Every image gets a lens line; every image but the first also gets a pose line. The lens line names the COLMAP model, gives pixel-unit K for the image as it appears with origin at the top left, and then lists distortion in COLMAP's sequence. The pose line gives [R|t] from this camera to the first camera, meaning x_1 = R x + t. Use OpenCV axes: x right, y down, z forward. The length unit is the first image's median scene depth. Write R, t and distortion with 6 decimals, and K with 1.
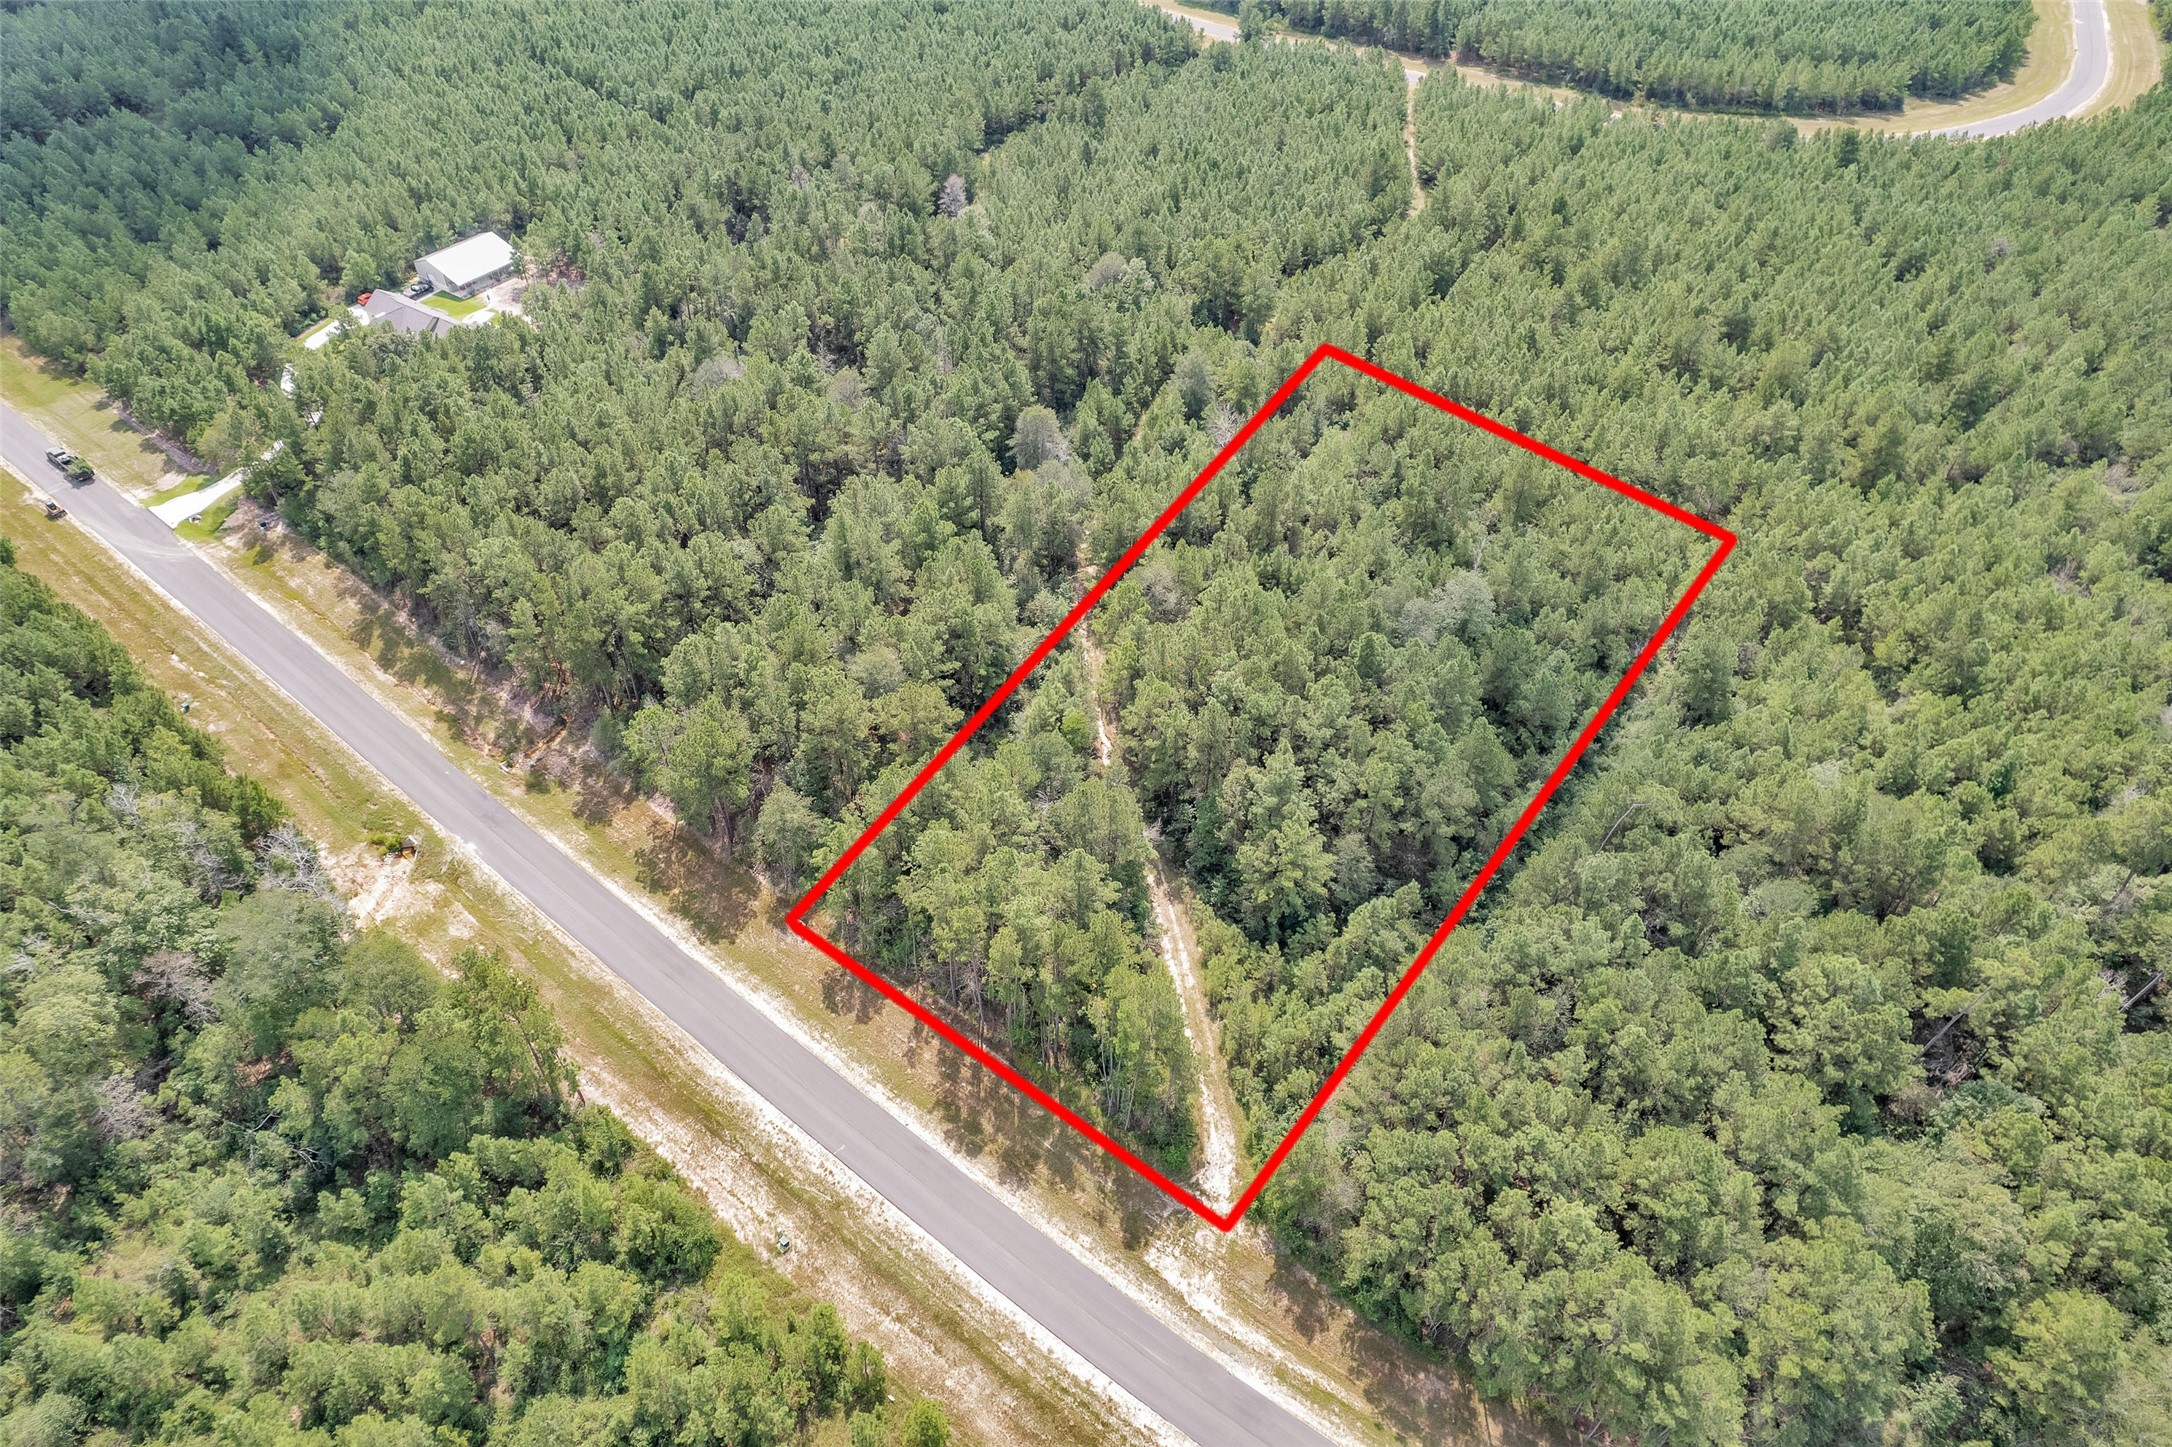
lens RADIAL K [[1365.7, 0, 1086.0], [0, 1365.7, 723.5], [0, 0, 1]] dist [-0.000209, -0.000239]
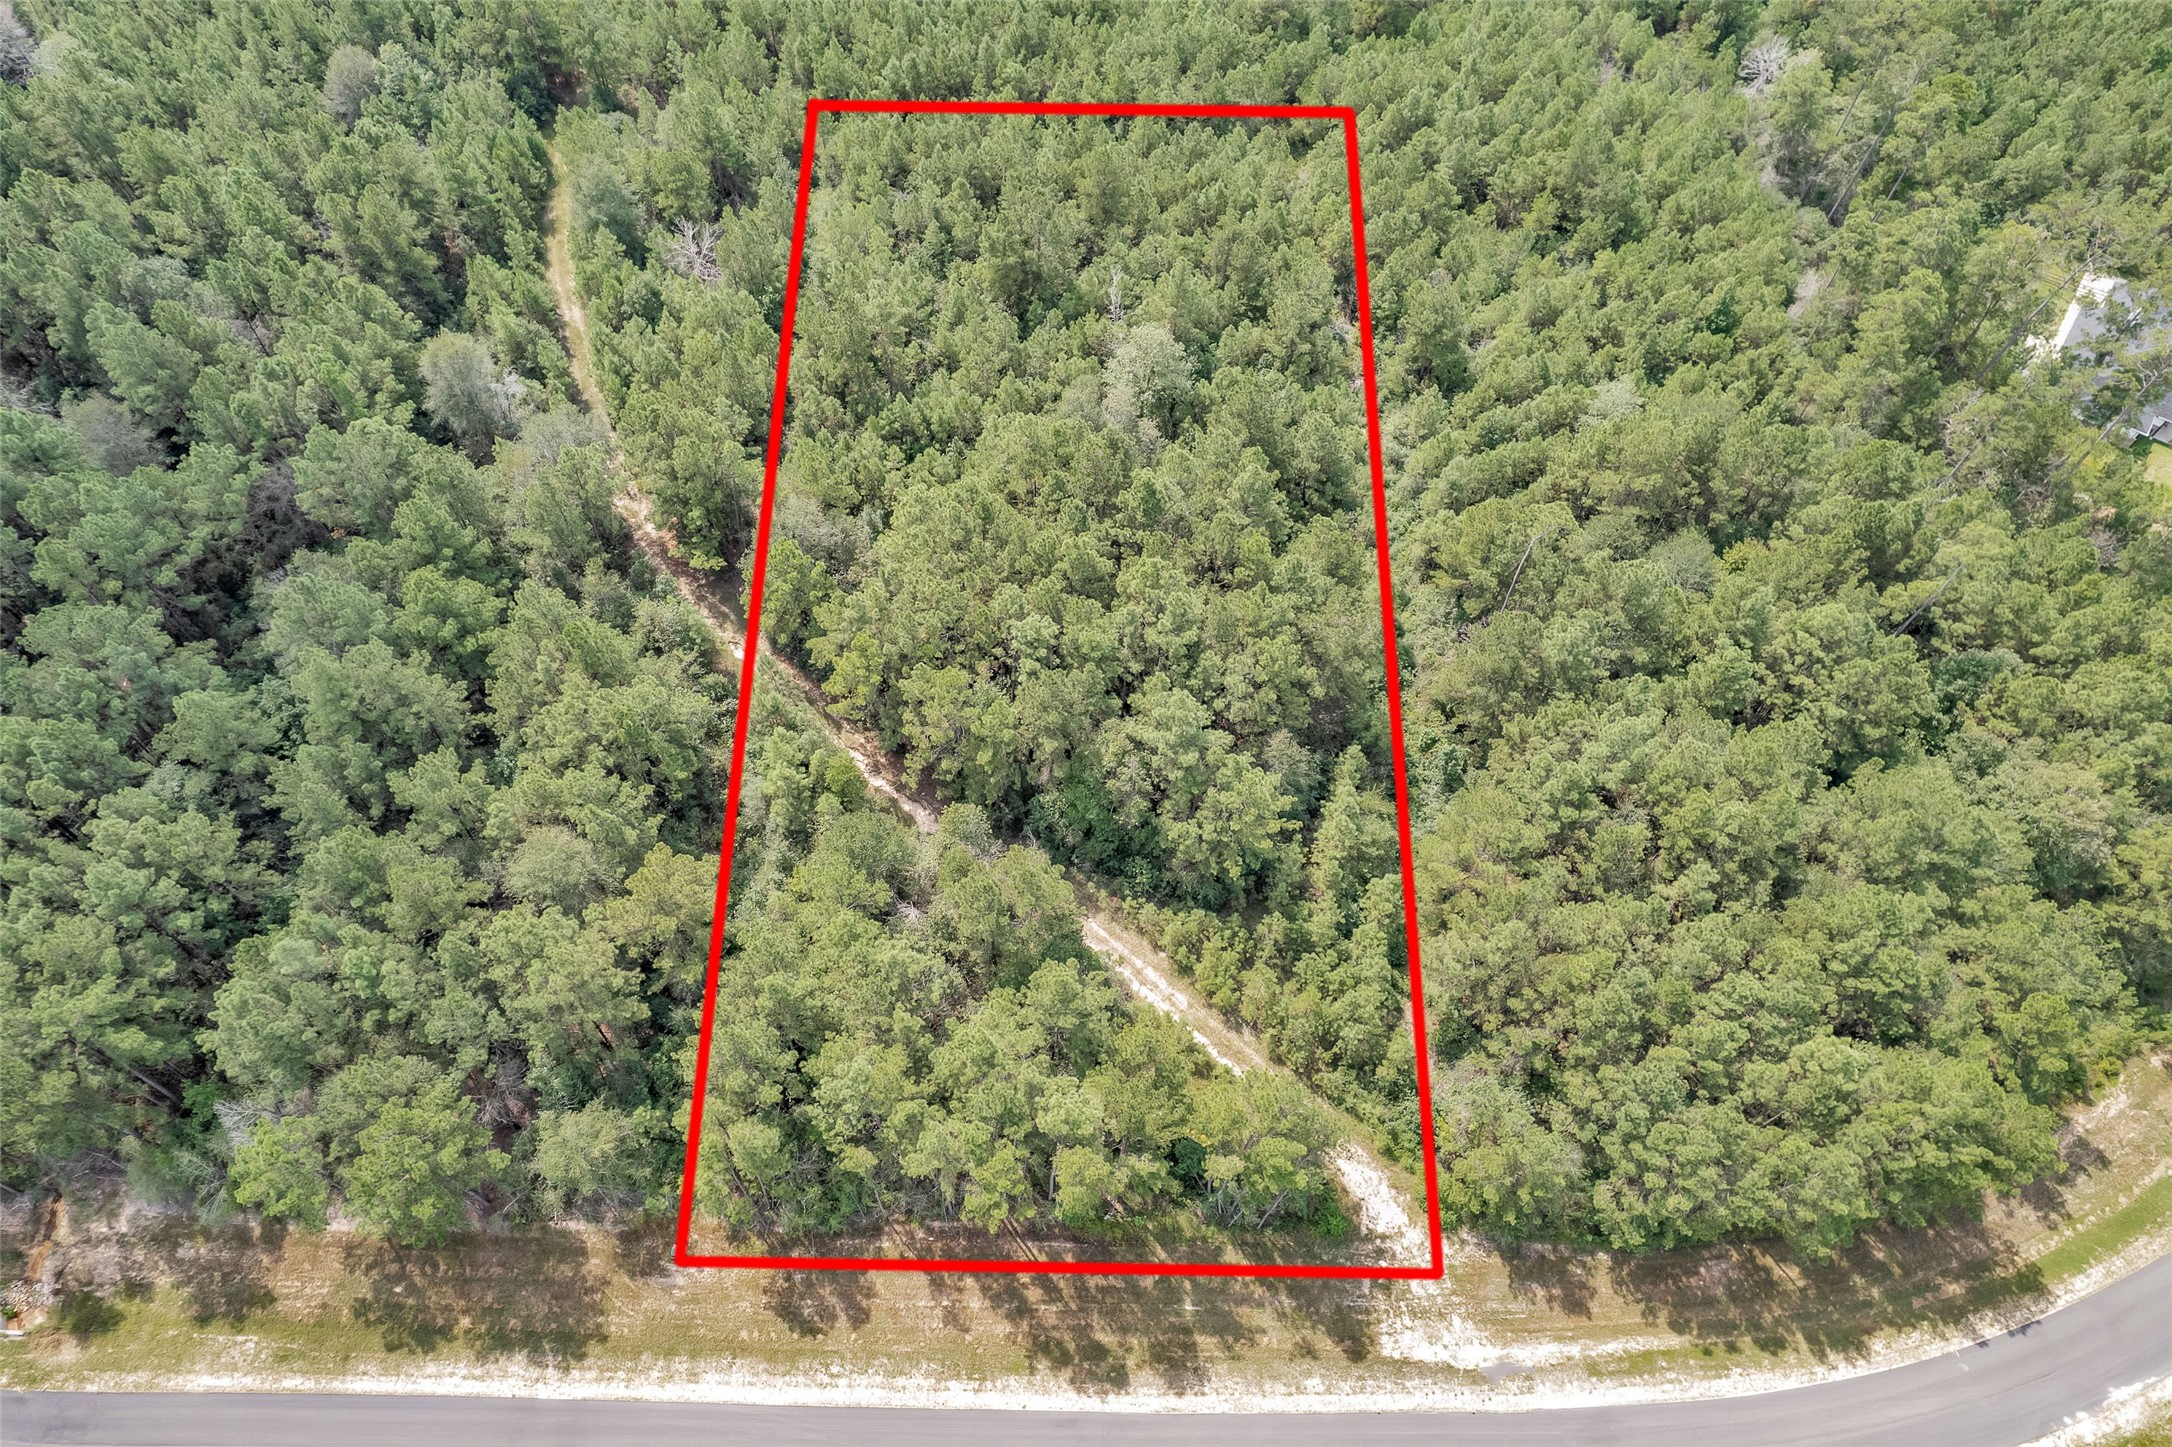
lens RADIAL K [[1399.8, 0, 1086.0], [0, 1399.8, 723.5], [0, 0, 1]] dist [-0.108060, 0.111632]
pose [[0.785850, -0.511130, 0.348118, -0.158026], [0.408850, 0.851754, 0.327654, -0.222938], [-0.463985, -0.115159, 0.878326, 0.349478]]
